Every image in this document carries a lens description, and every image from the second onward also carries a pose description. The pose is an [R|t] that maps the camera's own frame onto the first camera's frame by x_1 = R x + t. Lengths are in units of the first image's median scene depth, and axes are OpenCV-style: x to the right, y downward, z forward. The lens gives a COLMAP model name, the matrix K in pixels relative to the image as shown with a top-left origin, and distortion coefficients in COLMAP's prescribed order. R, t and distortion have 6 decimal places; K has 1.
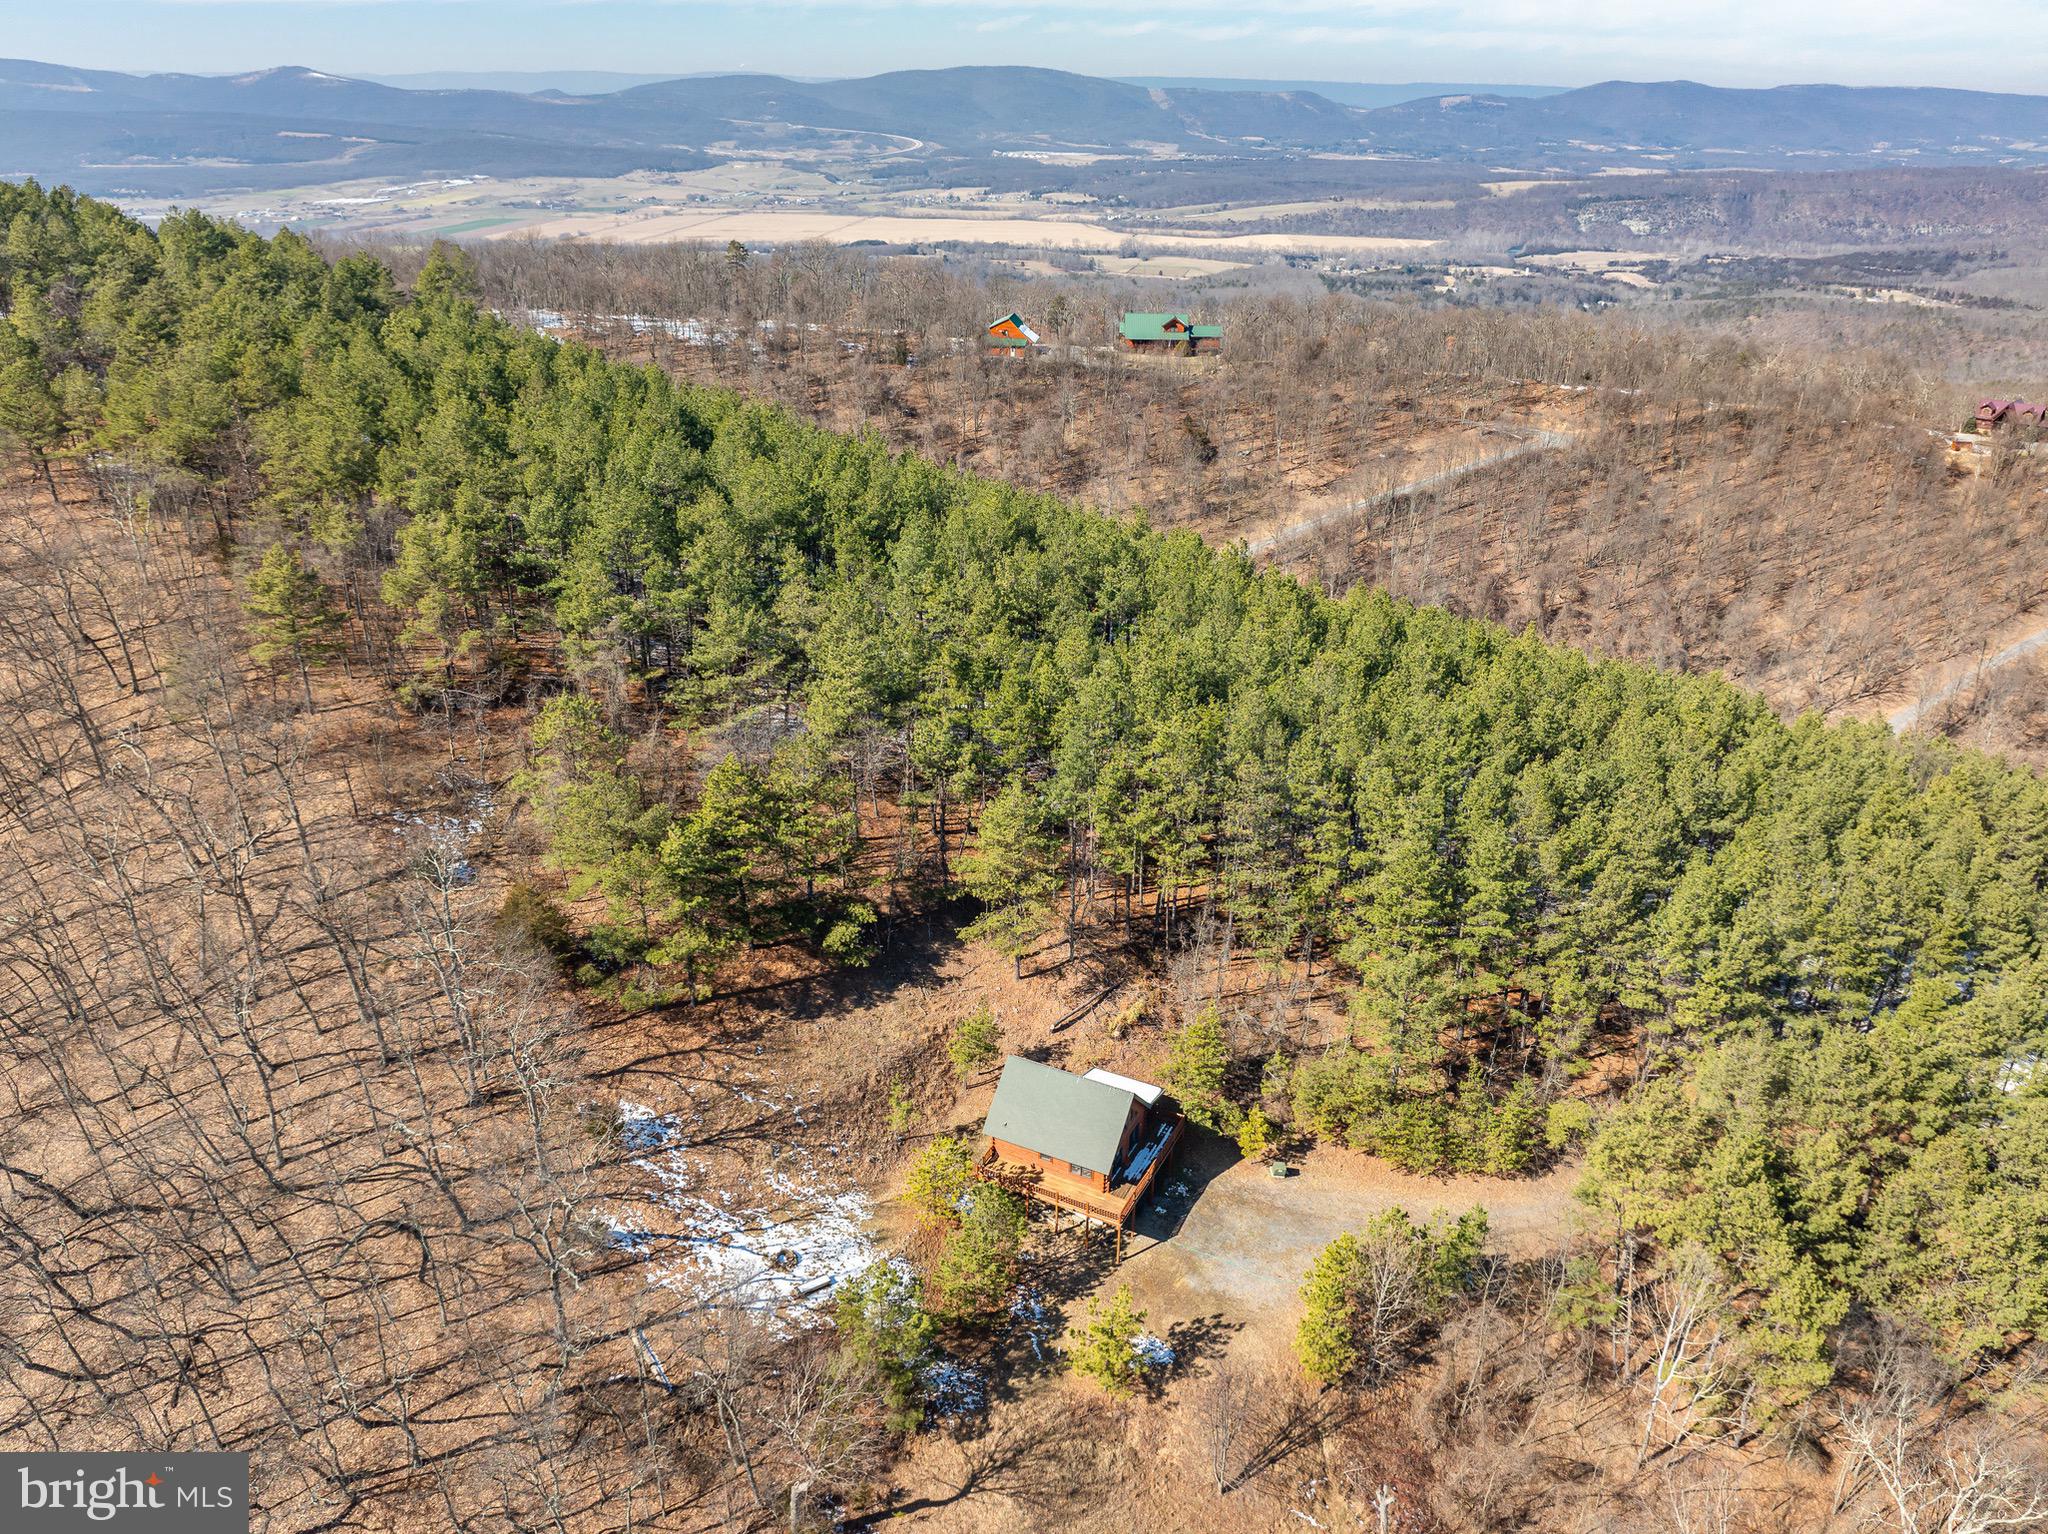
lens RADIAL K [[1452.7, 0, 1027.4], [0, 1452.7, 767.2], [0, 0, 1]] dist [-0.058550, 0.031499]
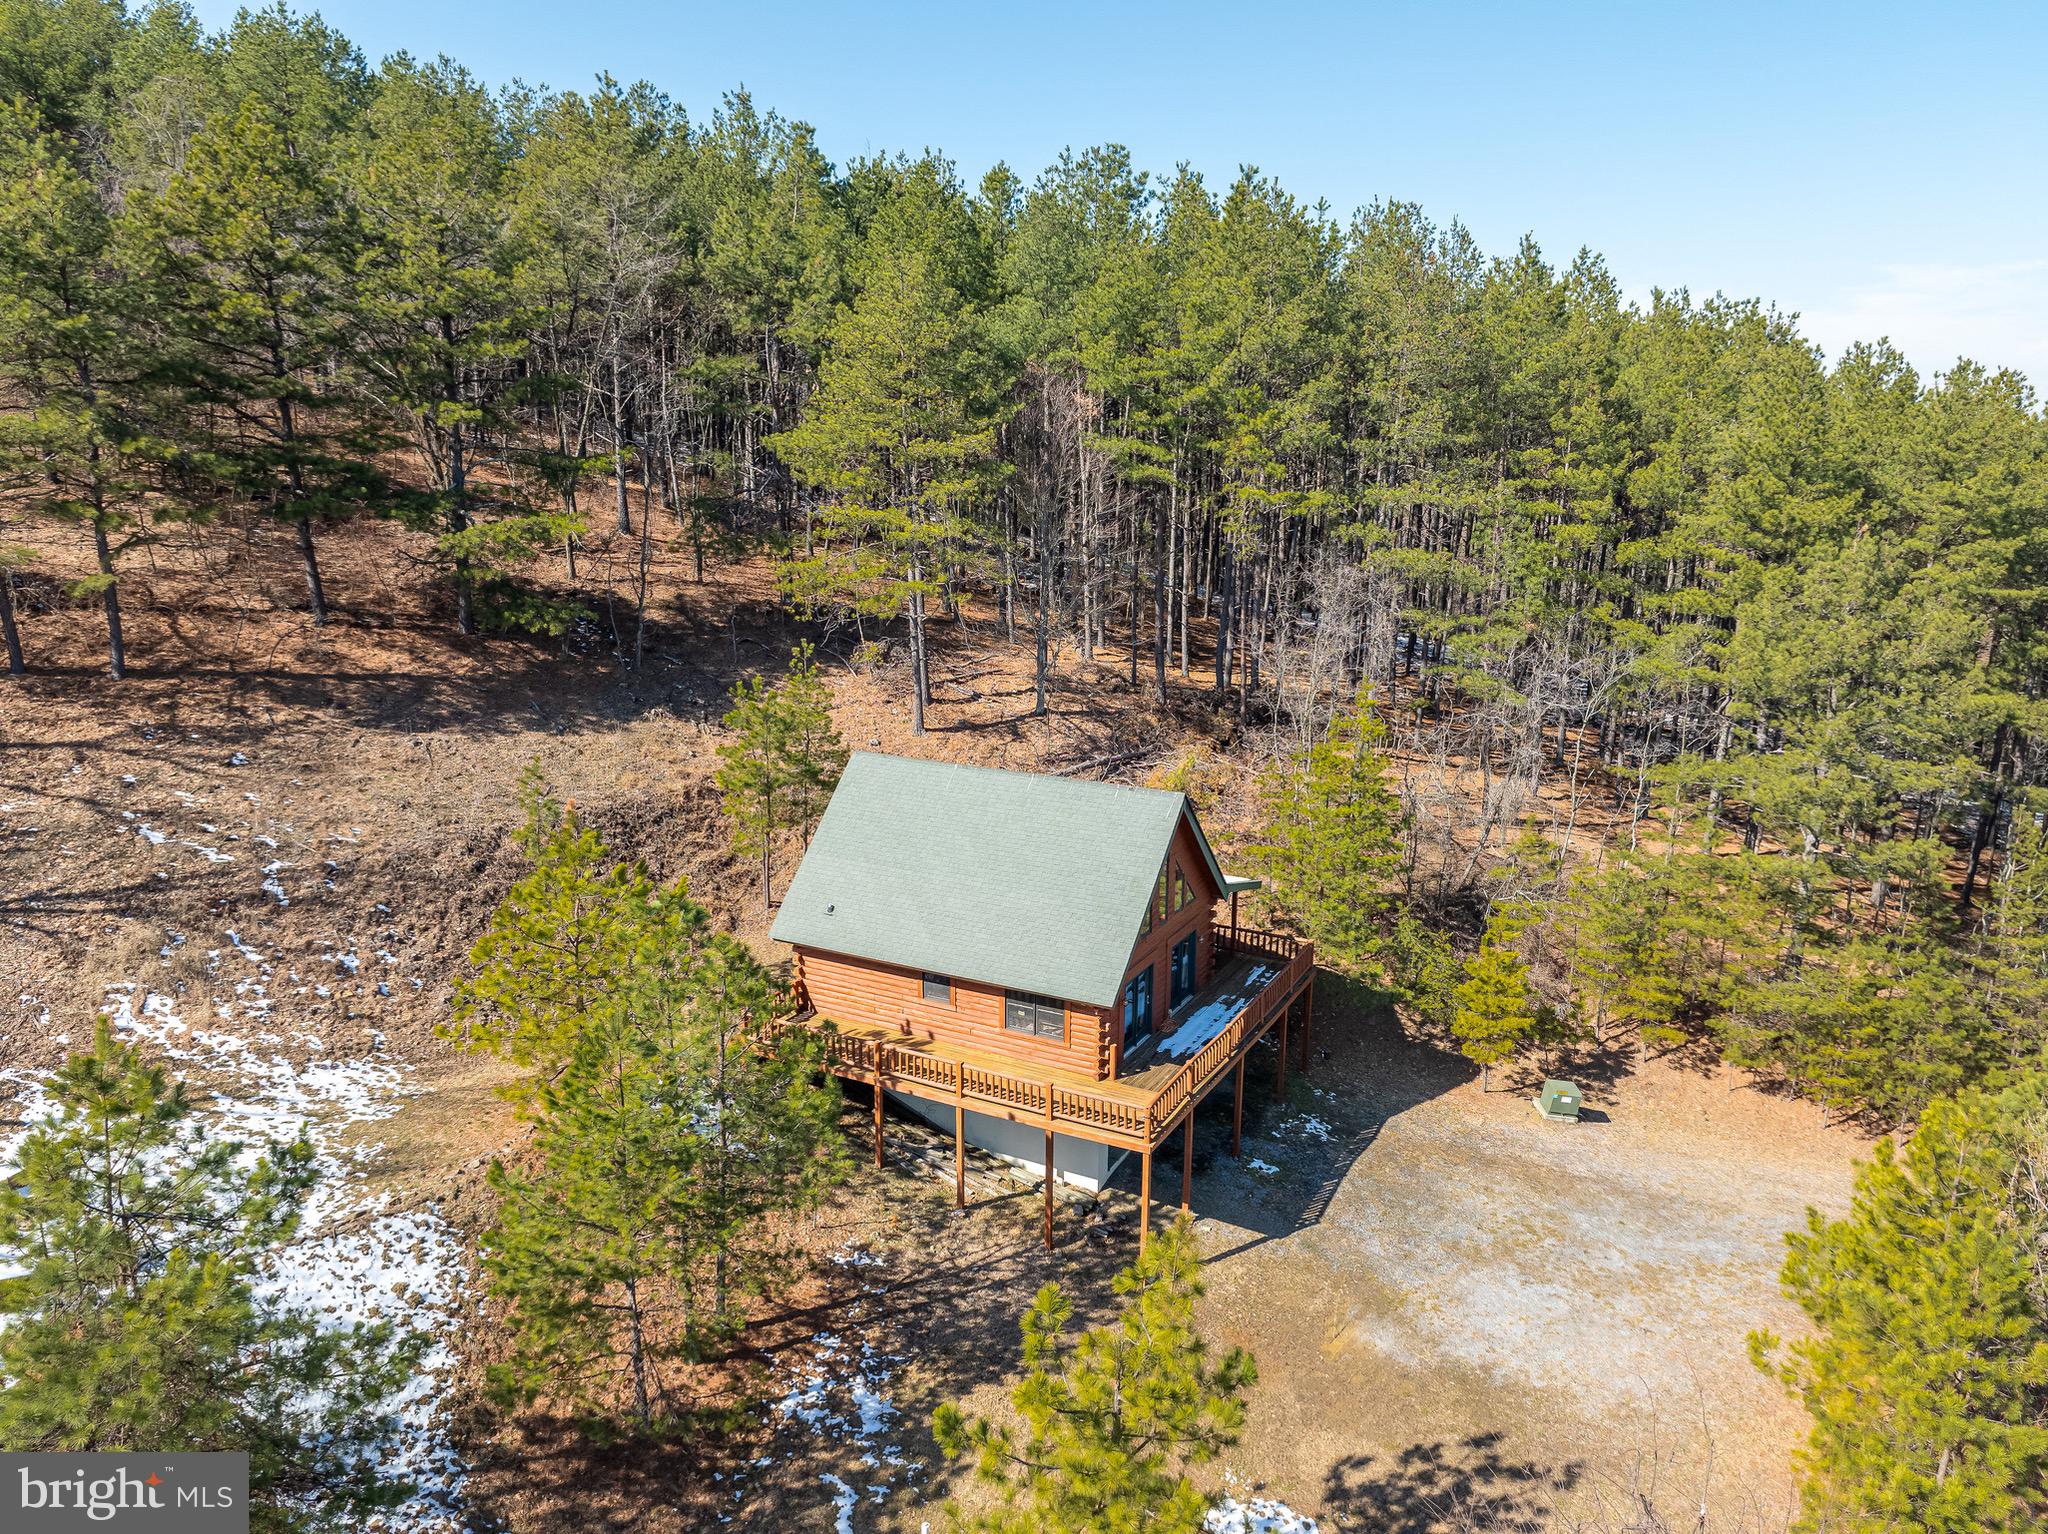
lens RADIAL K [[1452.7, 0, 1006.8], [0, 1452.7, 766.1], [0, 0, 1]] dist [-0.058550, 0.031499]
pose [[0.999204, -0.008584, -0.038959, 0.044294], [0.000585, 0.979621, -0.200856, 0.286066], [0.039889, 0.200673, 0.978846, 0.640171]]
